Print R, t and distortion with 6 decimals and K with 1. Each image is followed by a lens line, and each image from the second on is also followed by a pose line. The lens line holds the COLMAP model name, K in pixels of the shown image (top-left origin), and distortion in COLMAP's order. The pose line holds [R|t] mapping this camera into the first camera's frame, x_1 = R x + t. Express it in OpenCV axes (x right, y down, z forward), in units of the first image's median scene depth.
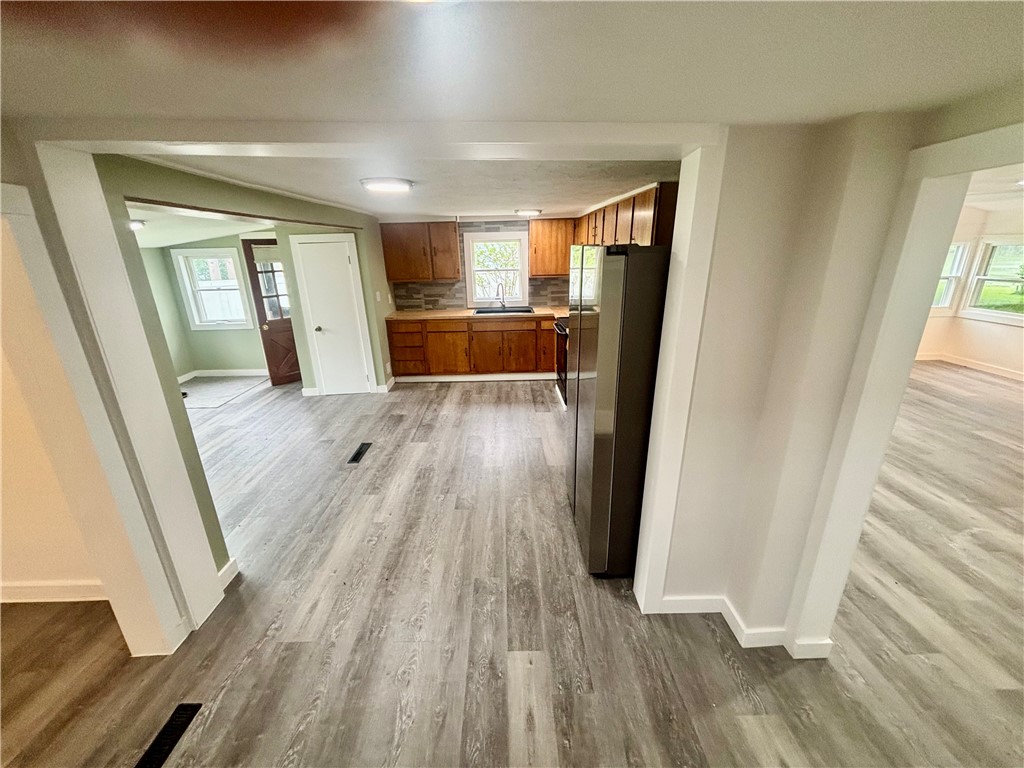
lens RADIAL K [[411.8, 0, 512.0], [0, 411.8, 384.0], [0, 0, 1]] dist [0.000259, -0.000066]
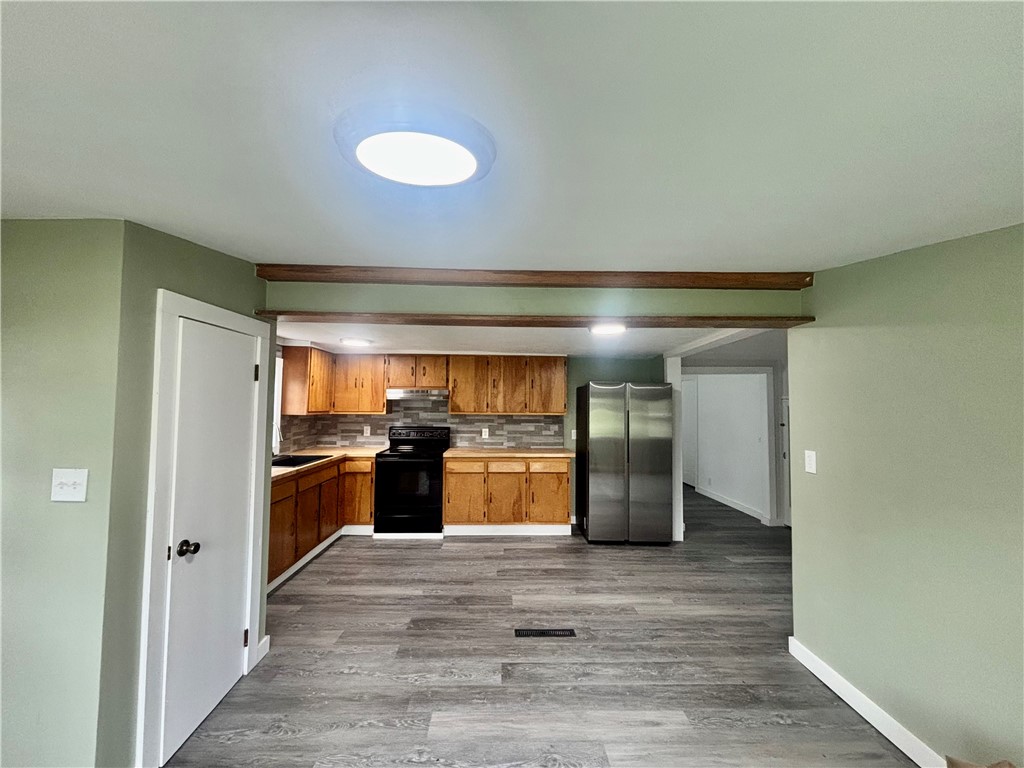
lens RADIAL K [[411.8, 0, 512.0], [0, 411.8, 384.0], [0, 0, 1]] dist [0.000259, -0.000066]
pose [[0.008037, 0.066374, 0.997762, -1.074524], [0.298797, 0.952050, -0.065739, -0.212130], [-0.954283, 0.298656, -0.012181, 0.893183]]
